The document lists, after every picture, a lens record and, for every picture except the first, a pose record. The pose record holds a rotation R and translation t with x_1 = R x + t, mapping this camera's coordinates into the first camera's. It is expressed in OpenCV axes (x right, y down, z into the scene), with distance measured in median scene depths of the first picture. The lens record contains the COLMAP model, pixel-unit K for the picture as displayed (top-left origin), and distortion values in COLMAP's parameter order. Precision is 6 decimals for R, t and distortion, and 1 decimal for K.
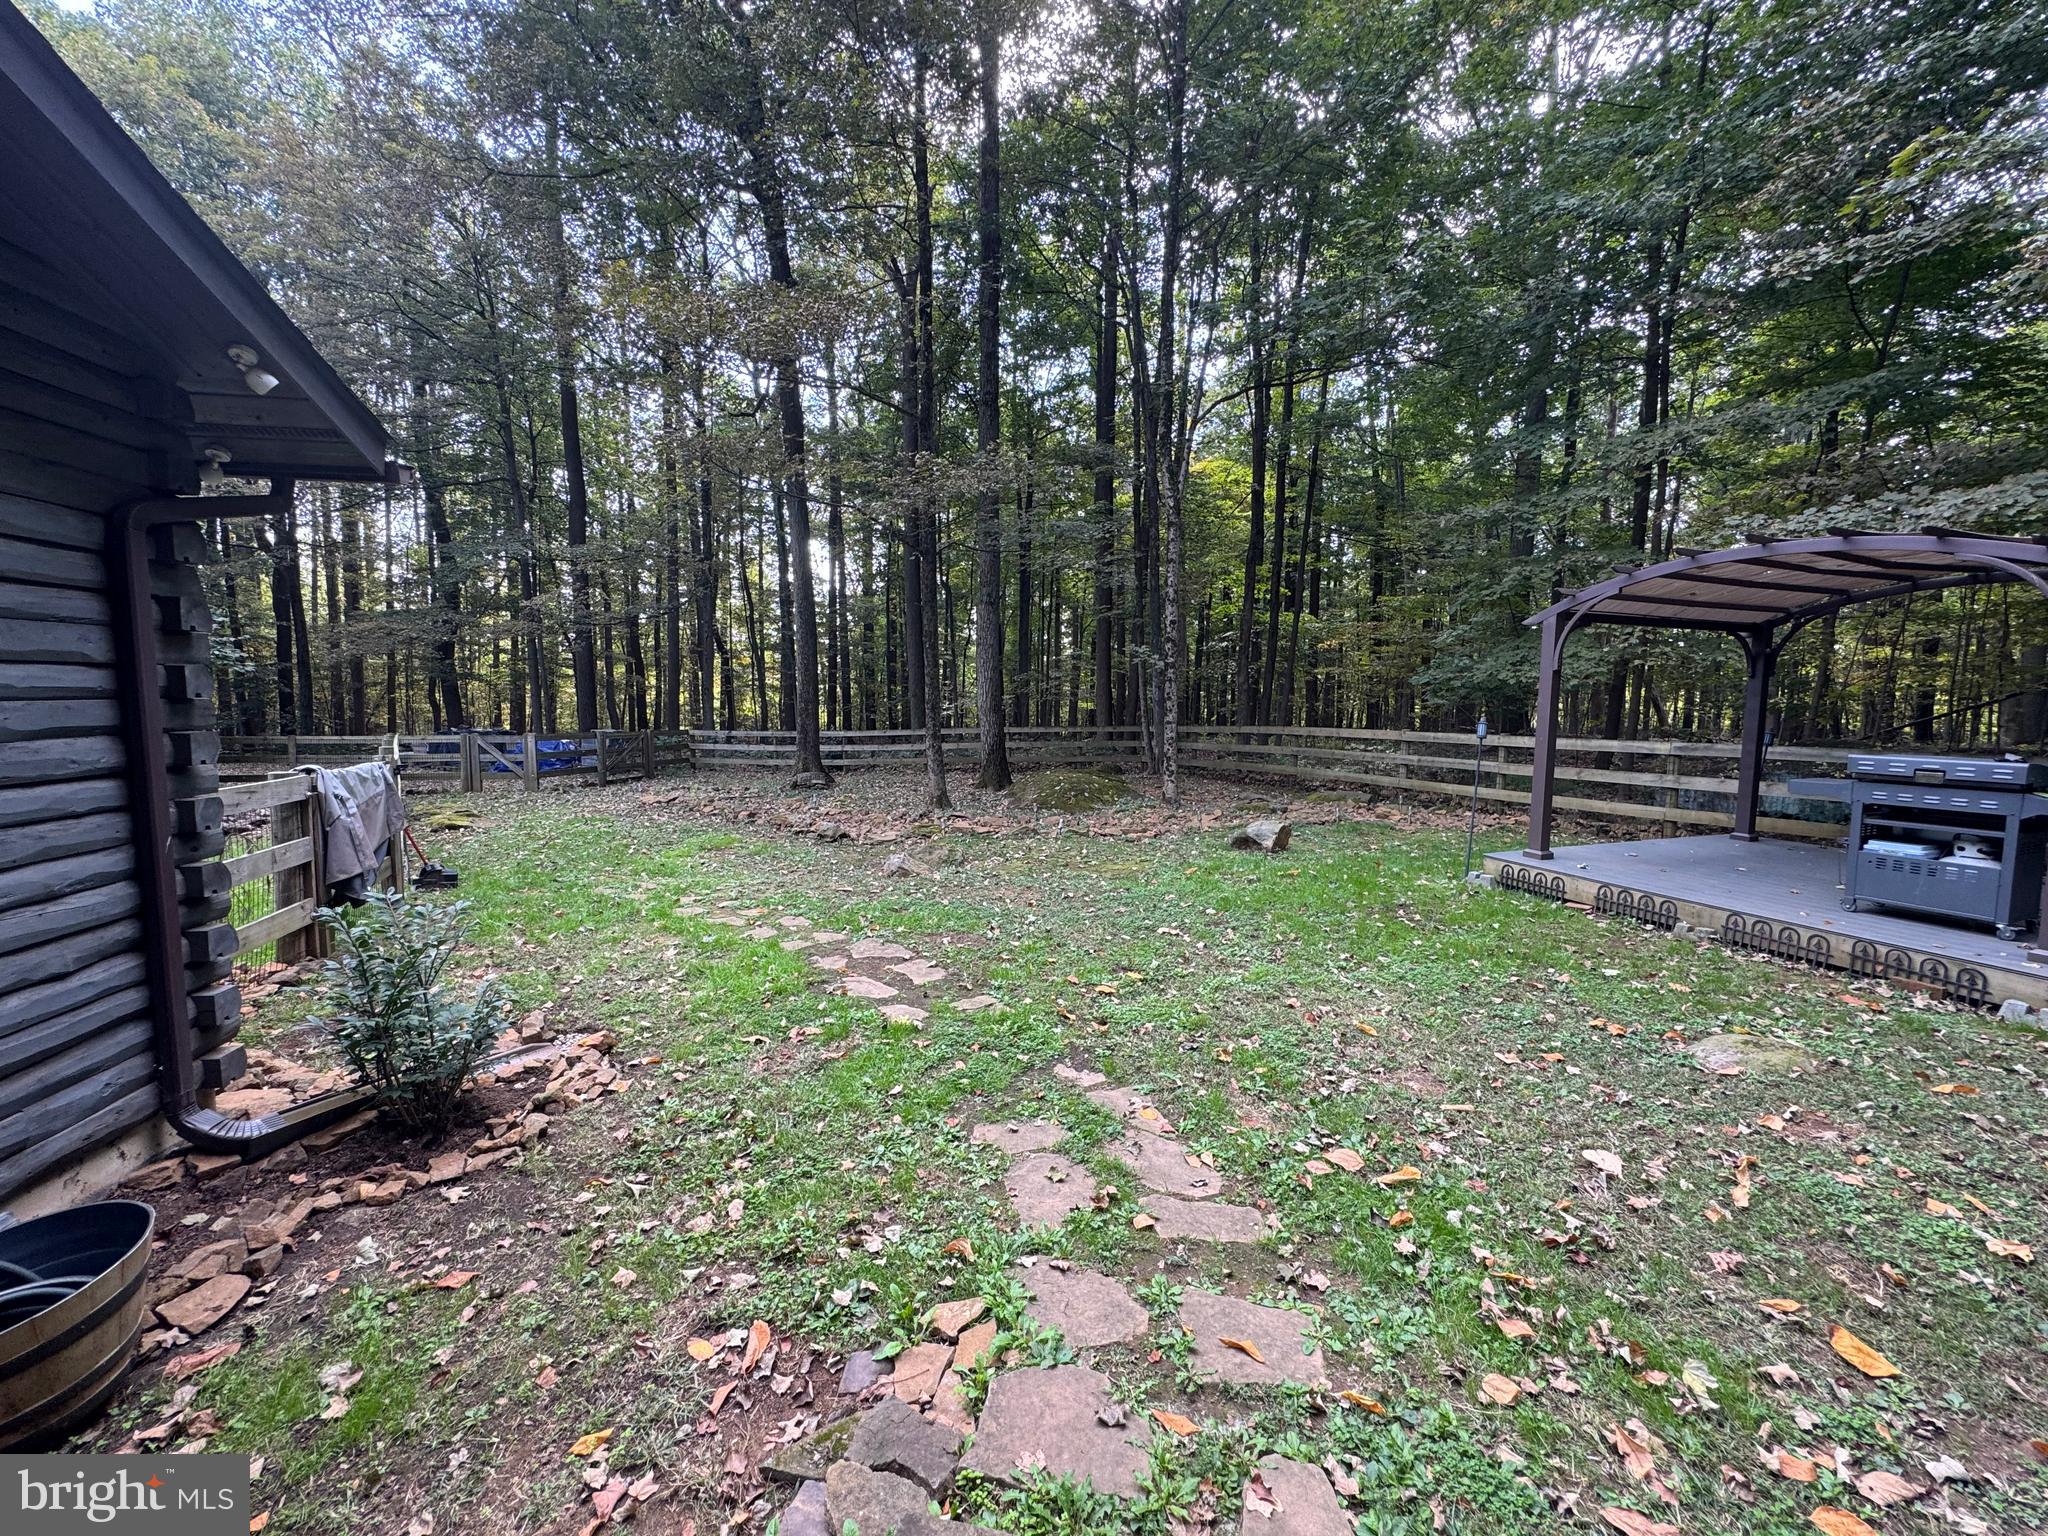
lens RADIAL K [[816.6, 0, 1024.0], [0, 816.6, 768.0], [0, 0, 1]] dist [0.000294, 0.000068]
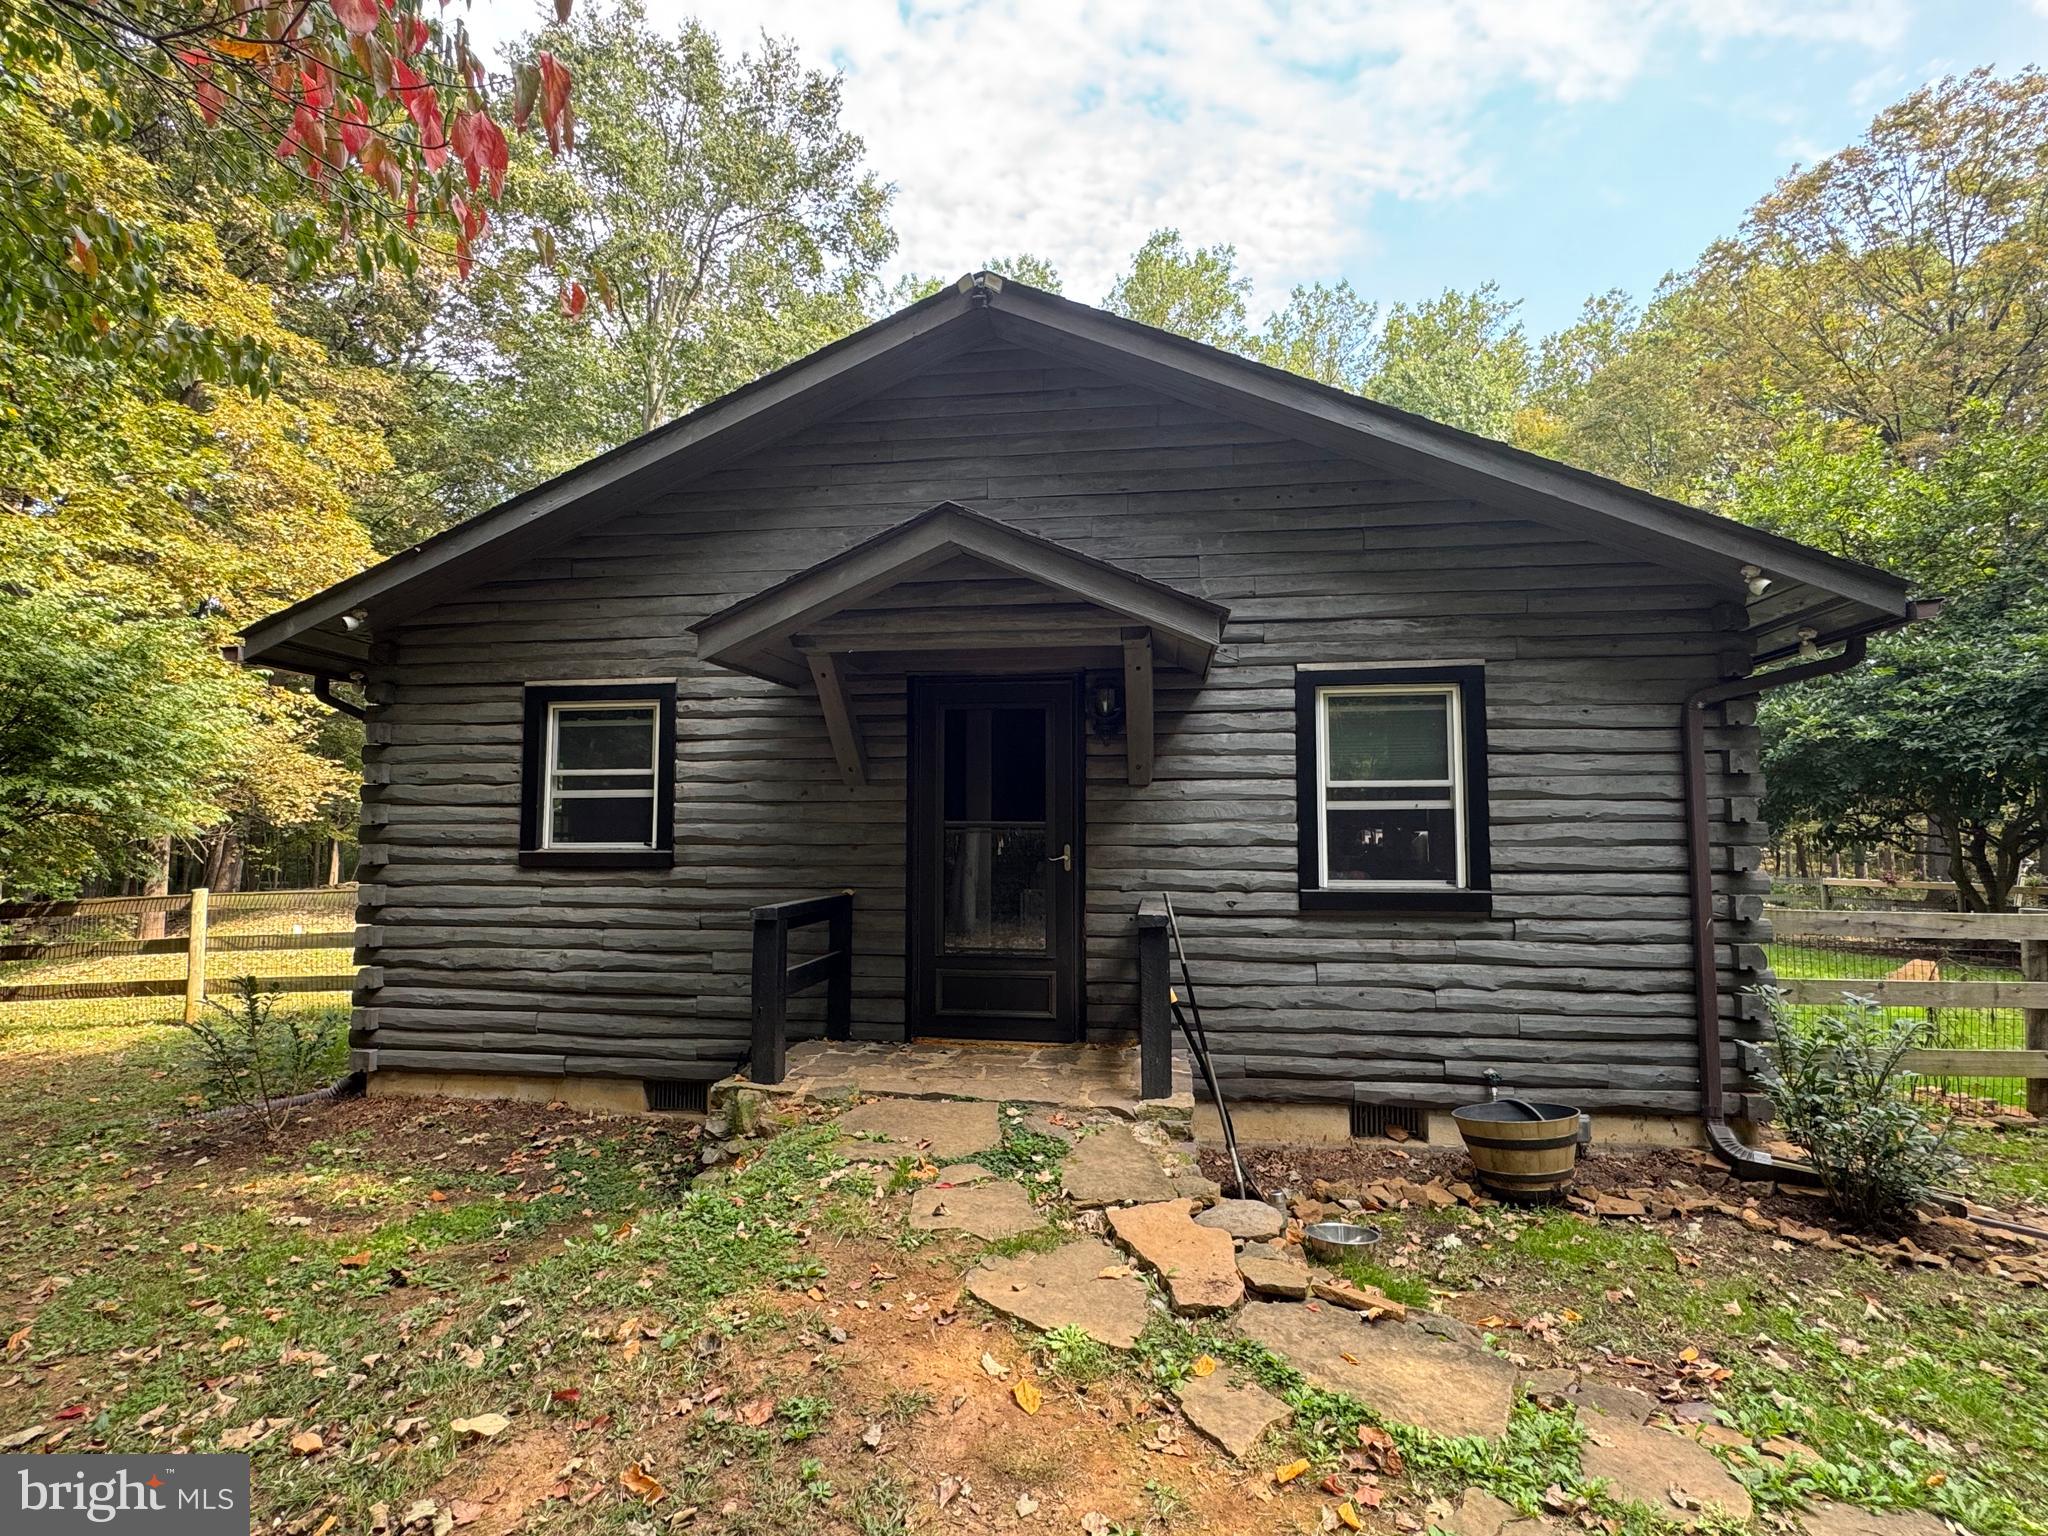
lens RADIAL K [[1010.7, 0, 1024.0], [0, 1010.7, 768.0], [0, 0, 1]] dist [0.000068, -0.000003]
pose [[-0.265860, -0.079085, -0.960762, 1.048705], [-0.091959, 0.994165, -0.056388, 0.035250], [0.959615, 0.073360, -0.271581, 0.331741]]
